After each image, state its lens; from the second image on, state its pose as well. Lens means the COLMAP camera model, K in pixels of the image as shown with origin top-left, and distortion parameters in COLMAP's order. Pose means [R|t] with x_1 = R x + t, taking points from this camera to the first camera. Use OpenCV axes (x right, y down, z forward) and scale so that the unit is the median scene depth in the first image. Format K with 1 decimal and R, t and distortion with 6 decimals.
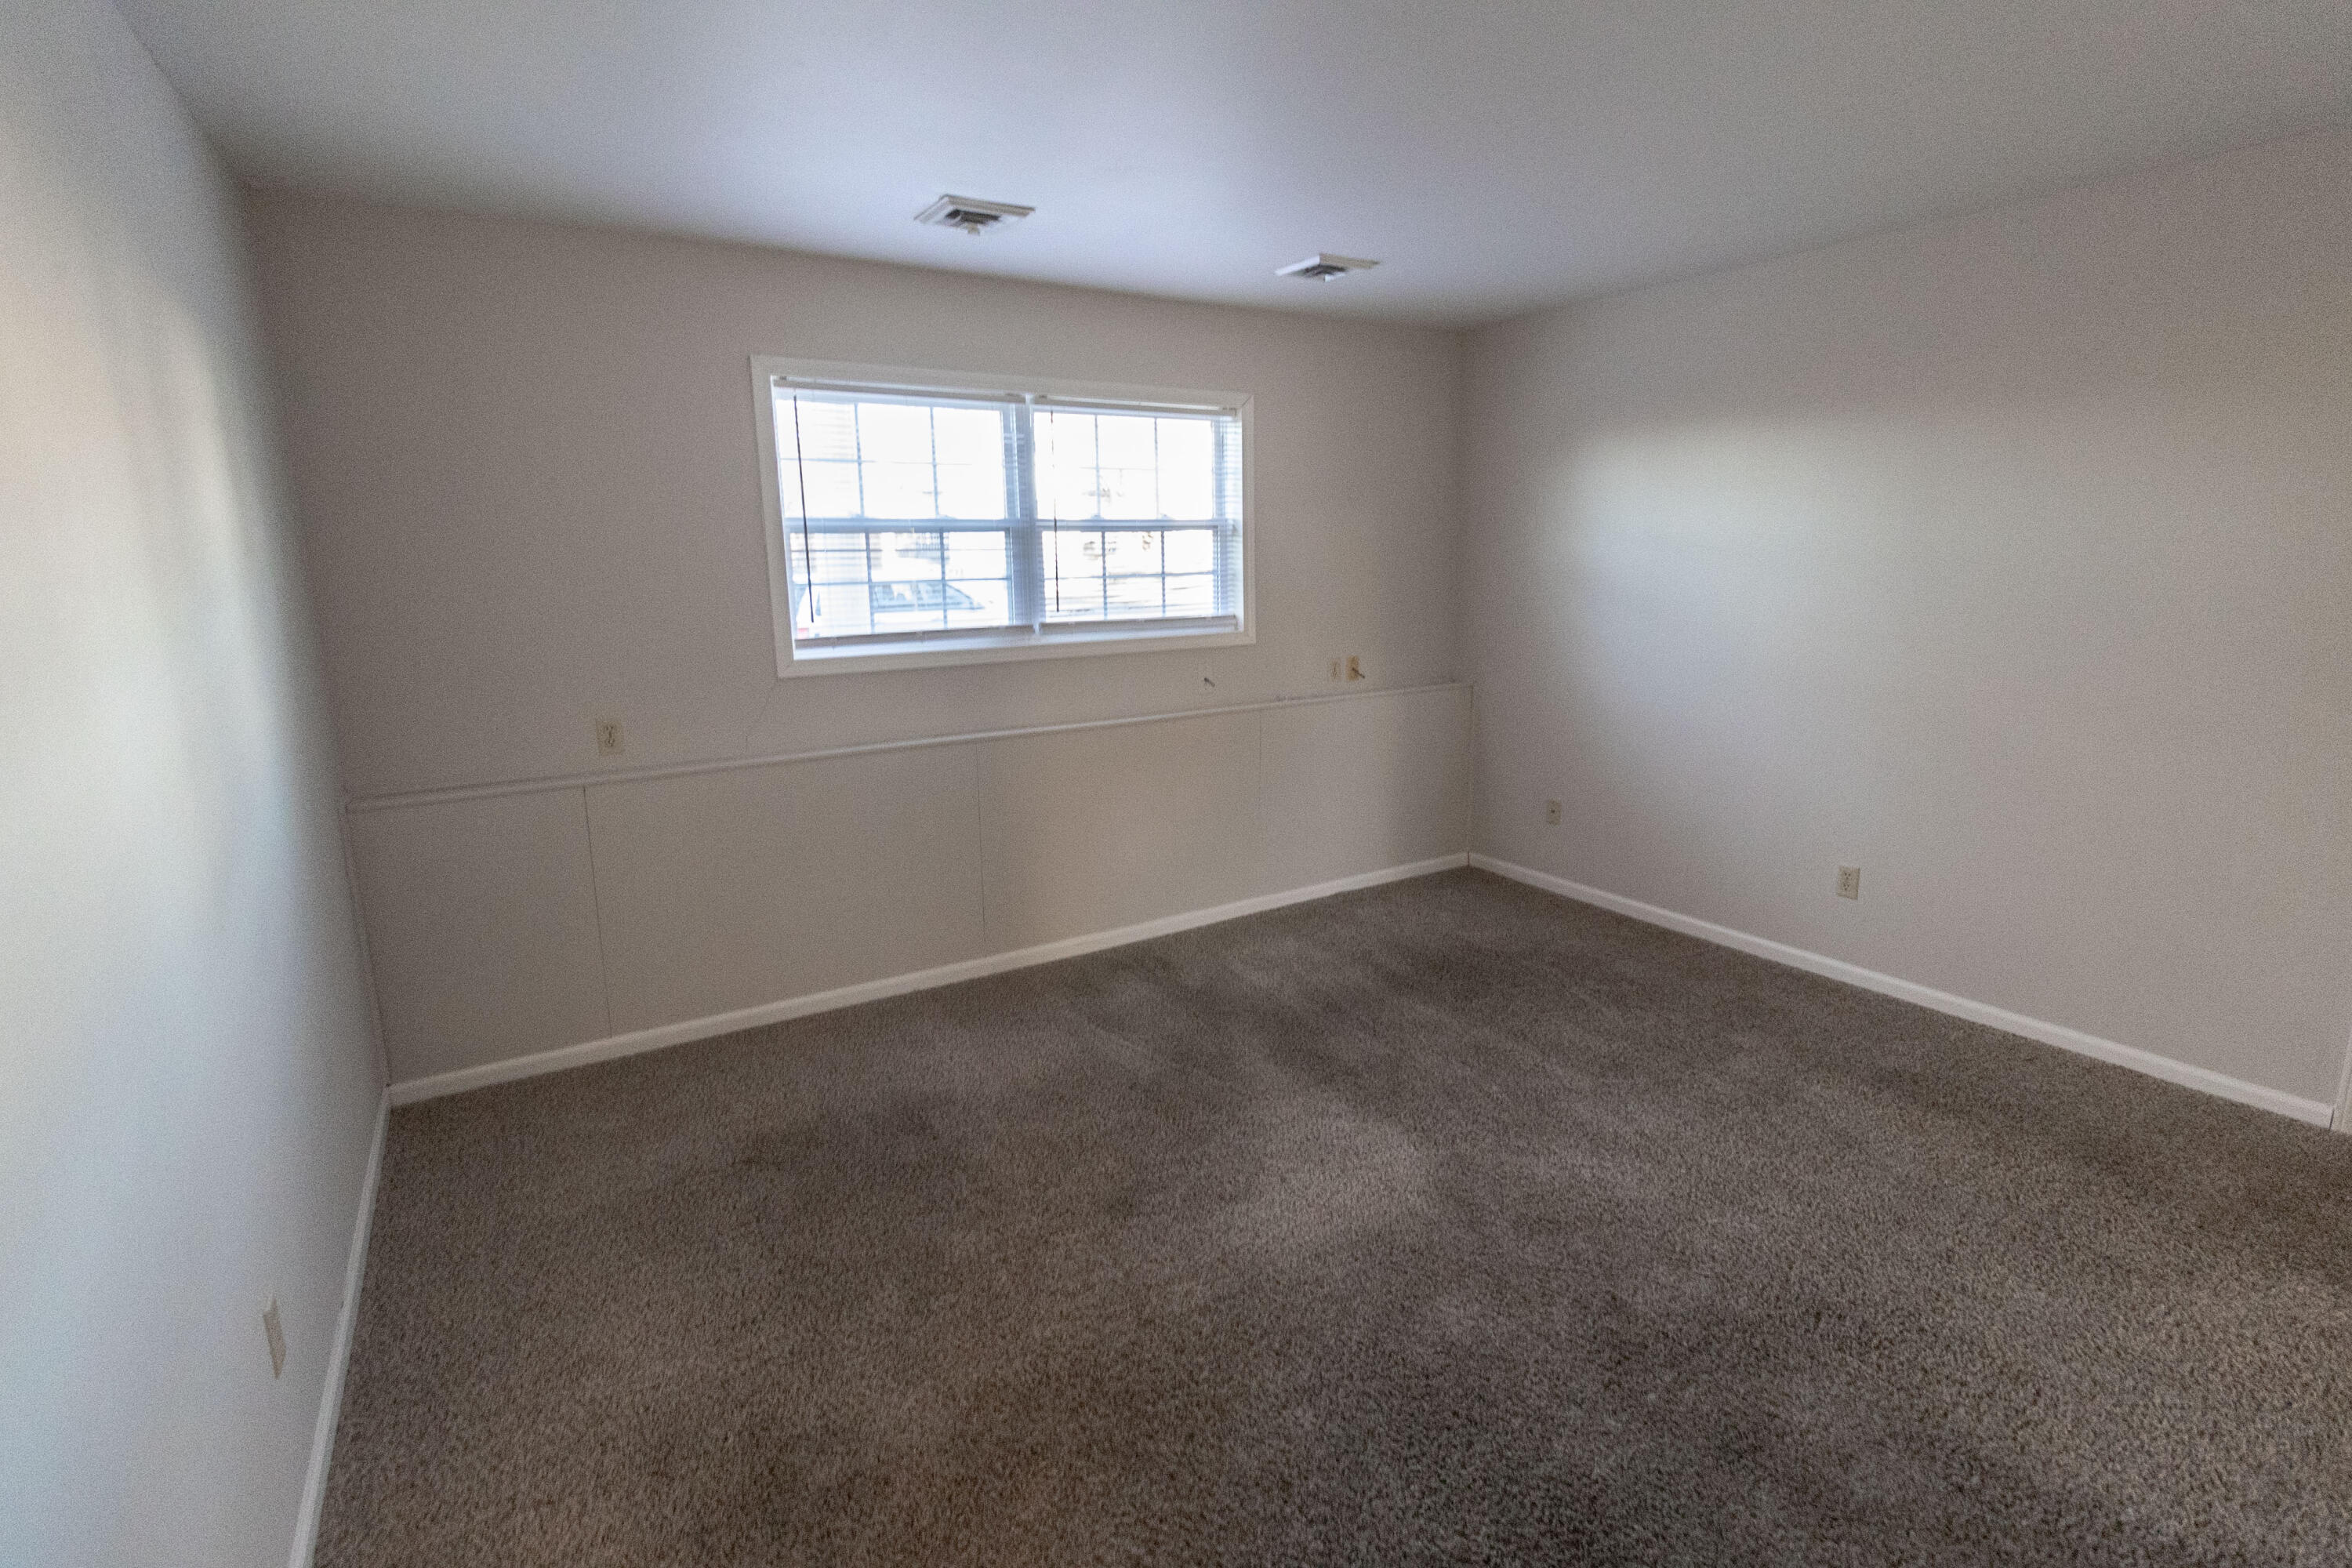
lens RADIAL K [[1086.6, 0, 1160.8], [0, 1086.6, 748.6], [0, 0, 1]] dist [0.001092, 0.000209]
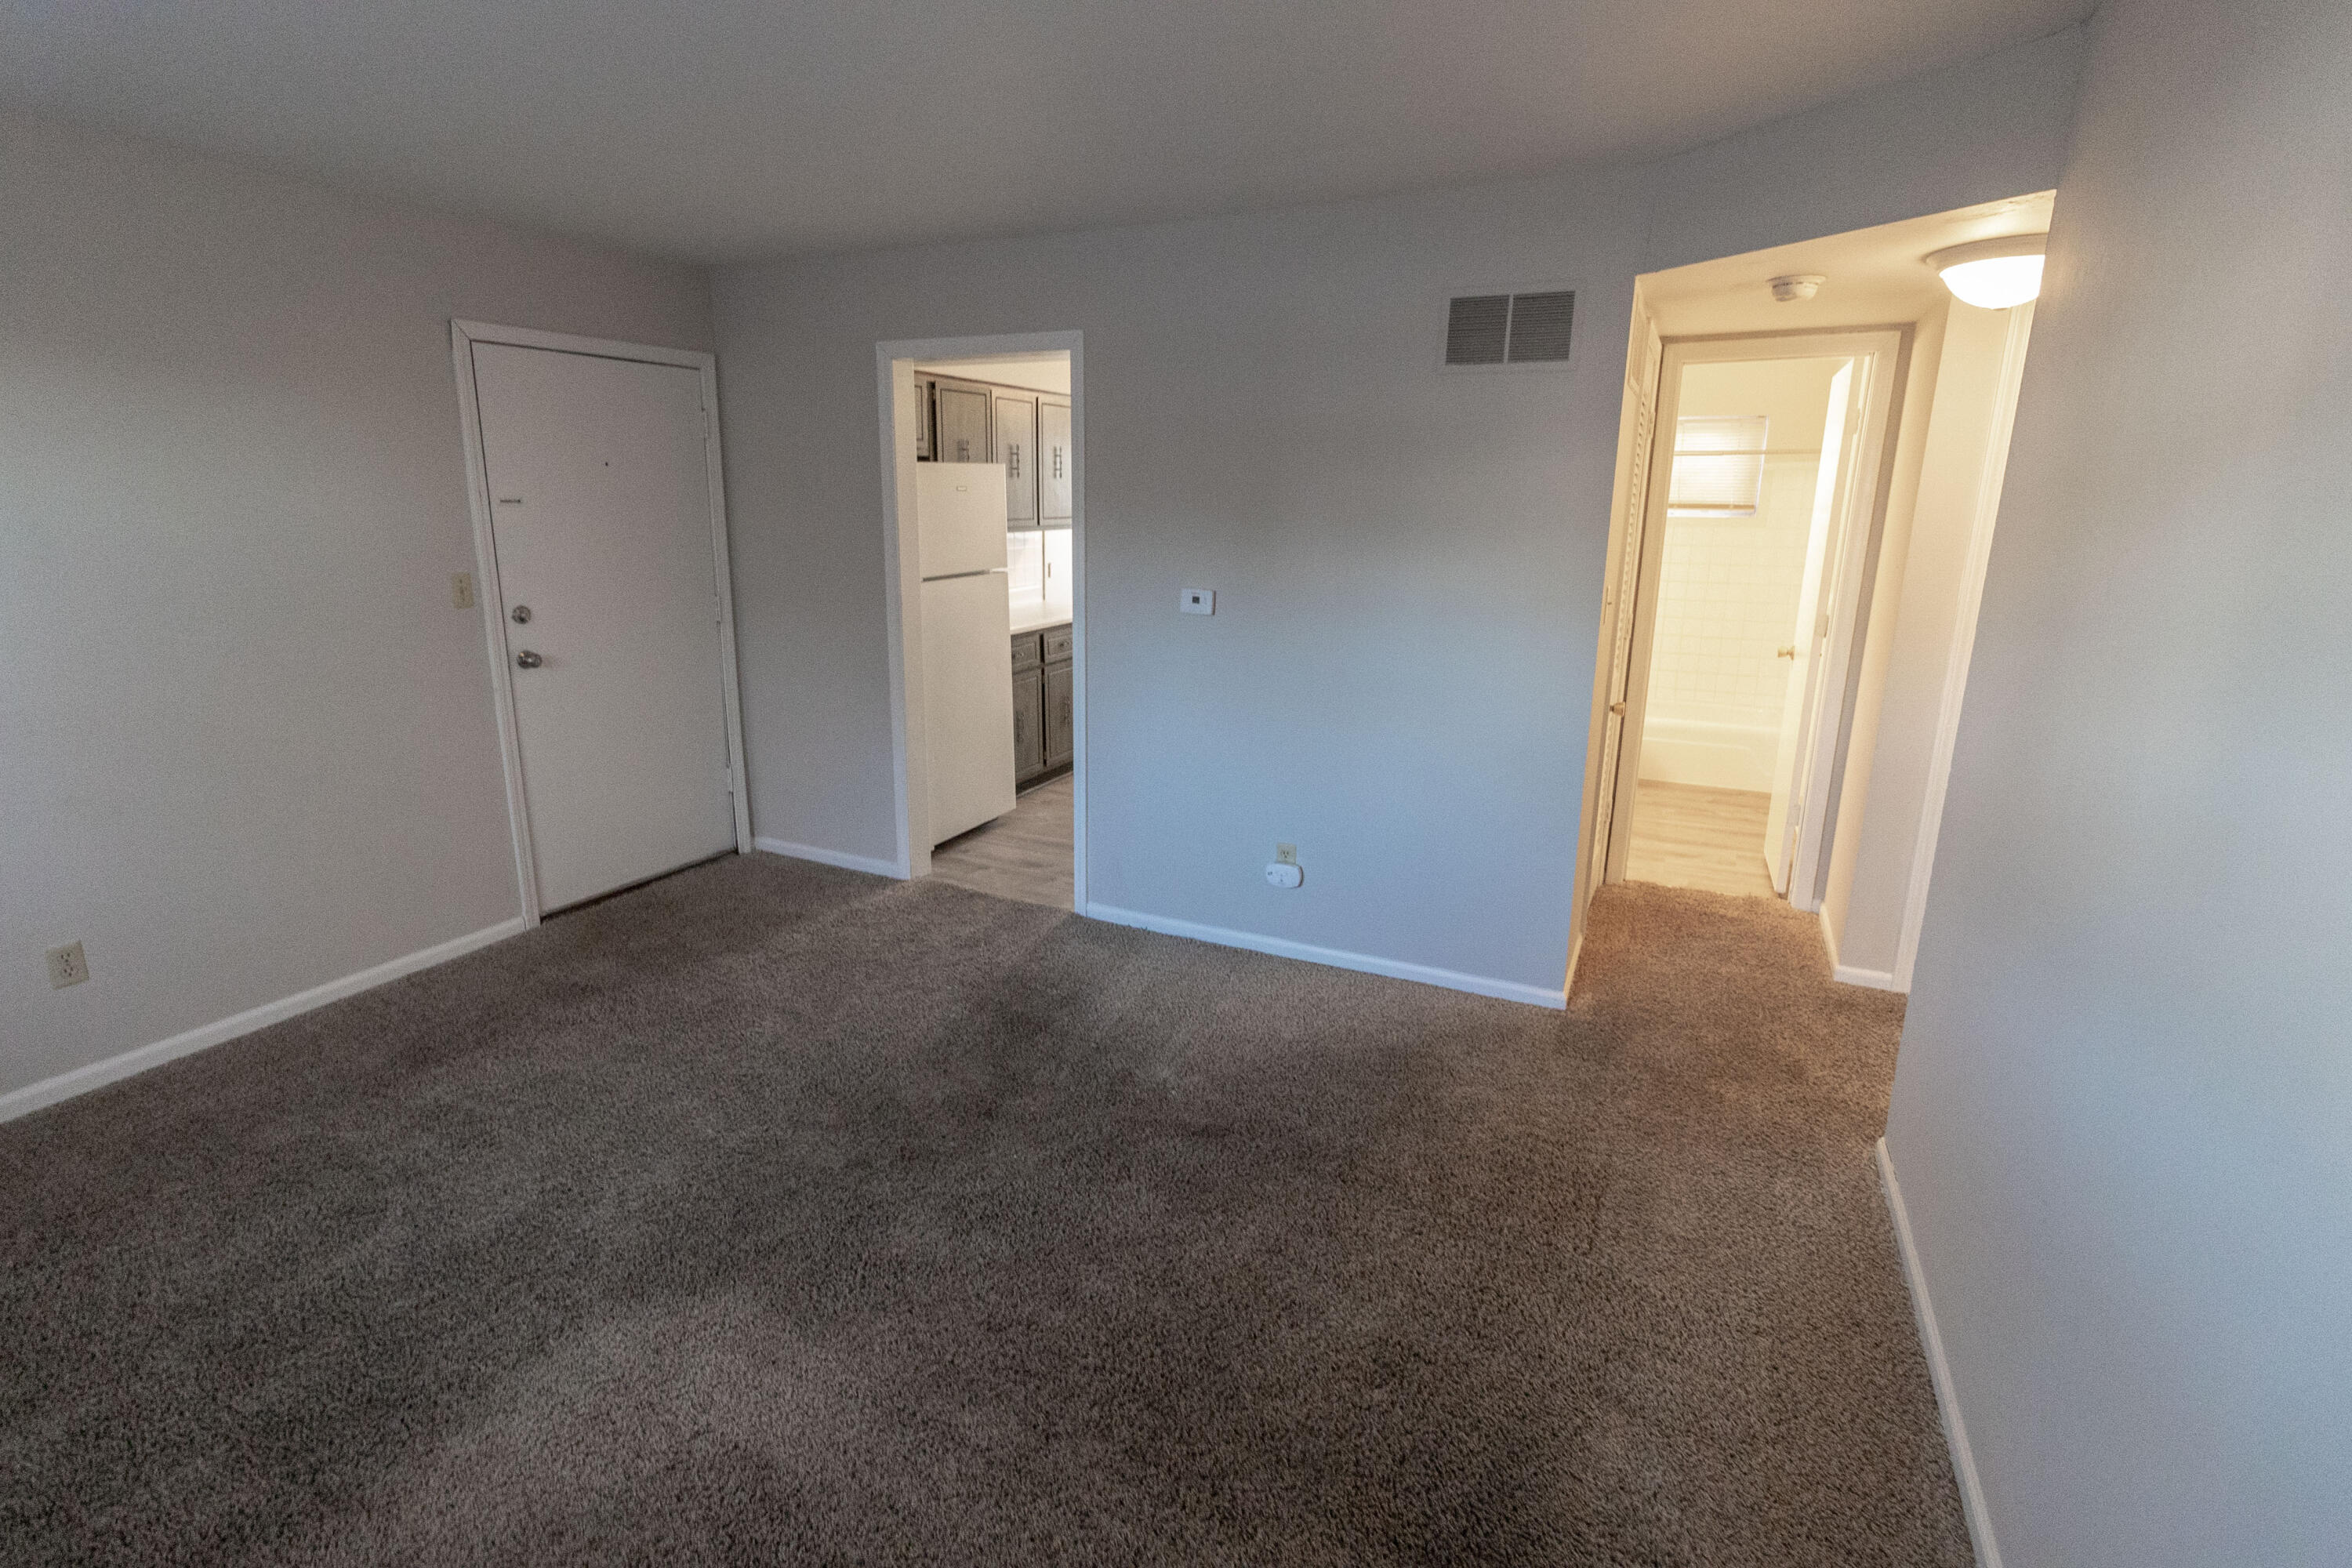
lens RADIAL K [[1086.6, 0, 1160.8], [0, 1086.6, 748.6], [0, 0, 1]] dist [0.001092, 0.000209]
pose [[-0.537302, -0.166374, 0.826817, -0.384772], [0.161620, 0.941869, 0.294553, -0.120857], [-0.827759, 0.291894, -0.479179, 0.677738]]
